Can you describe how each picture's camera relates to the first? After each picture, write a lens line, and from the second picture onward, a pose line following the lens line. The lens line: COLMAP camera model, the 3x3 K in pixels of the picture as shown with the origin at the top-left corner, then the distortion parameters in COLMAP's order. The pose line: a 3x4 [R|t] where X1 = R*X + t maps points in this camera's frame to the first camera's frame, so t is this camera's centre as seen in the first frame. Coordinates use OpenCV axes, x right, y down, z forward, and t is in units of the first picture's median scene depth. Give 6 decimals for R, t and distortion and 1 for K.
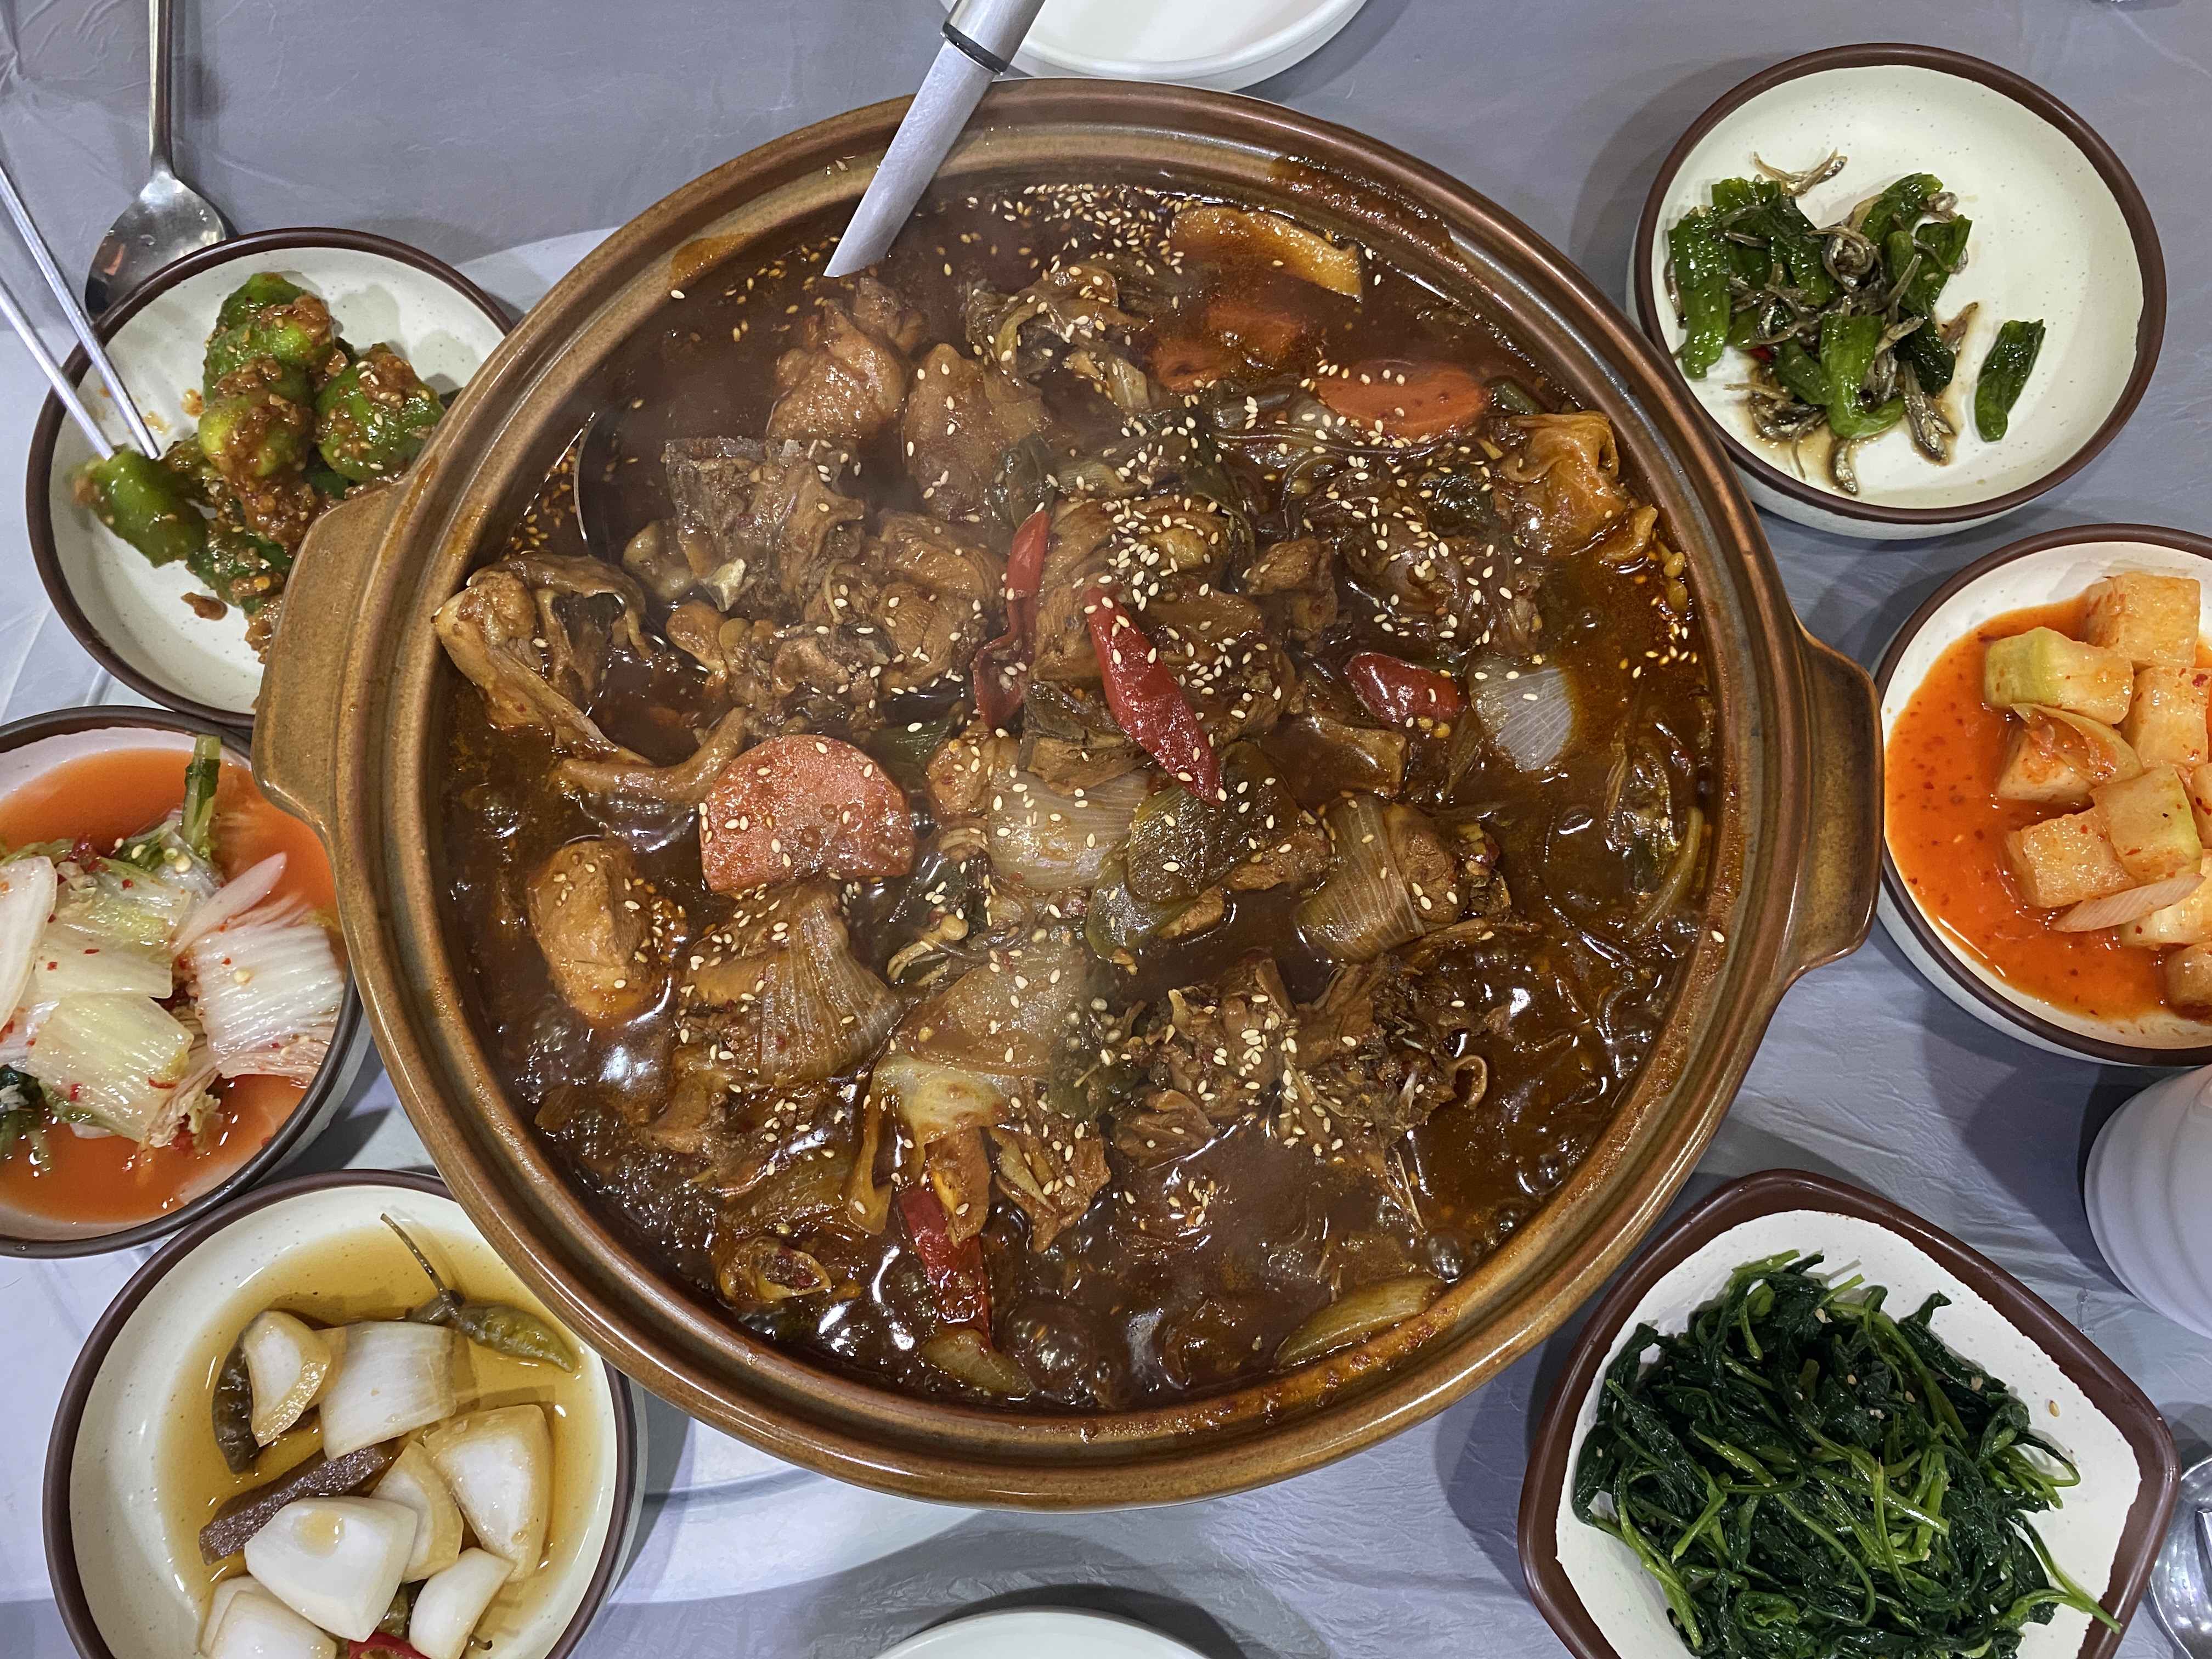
lens RADIAL K [[1670.1, 0, 1106.0], [0, 1670.1, 829.5], [0, 0, 1]] dist [0.036407, -0.000076]
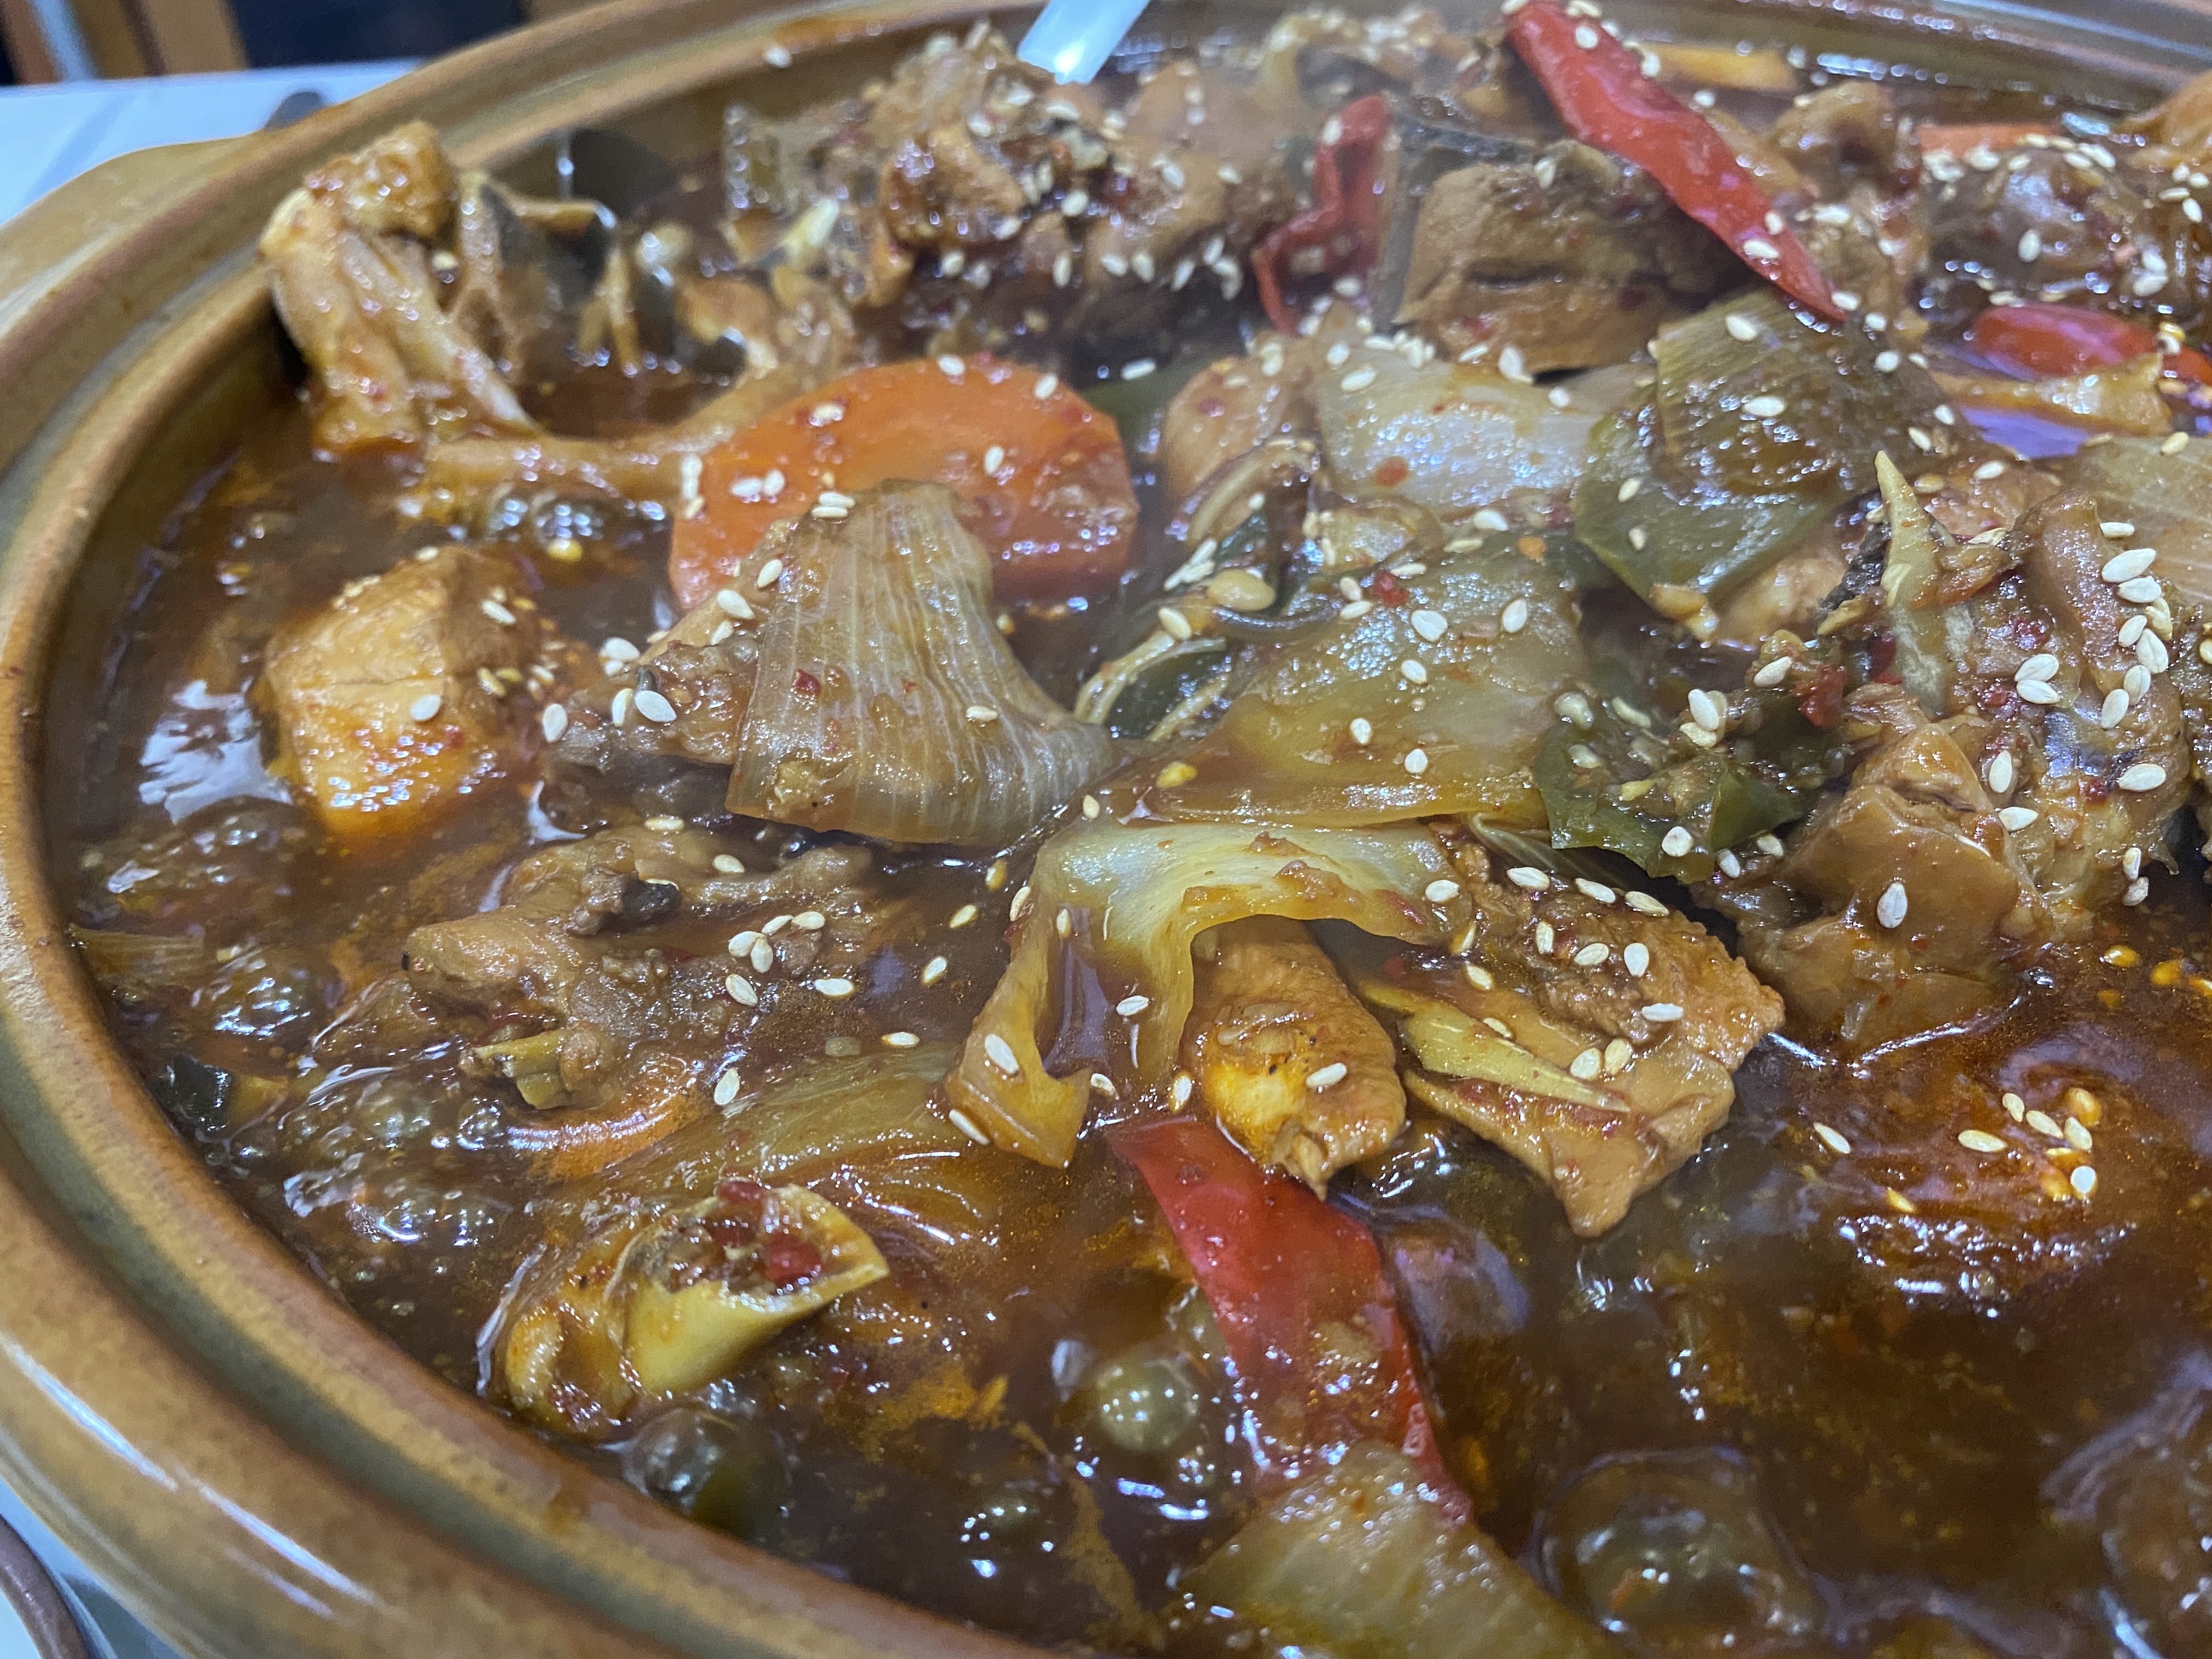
lens RADIAL K [[1670.1, 0, 1106.0], [0, 1670.1, 829.5], [0, 0, 1]] dist [0.036407, -0.000076]
pose [[0.999337, -0.002593, -0.036305, -0.110176], [-0.018482, 0.823144, -0.567532, 0.352480], [0.031356, 0.567827, 0.822551, 0.688117]]
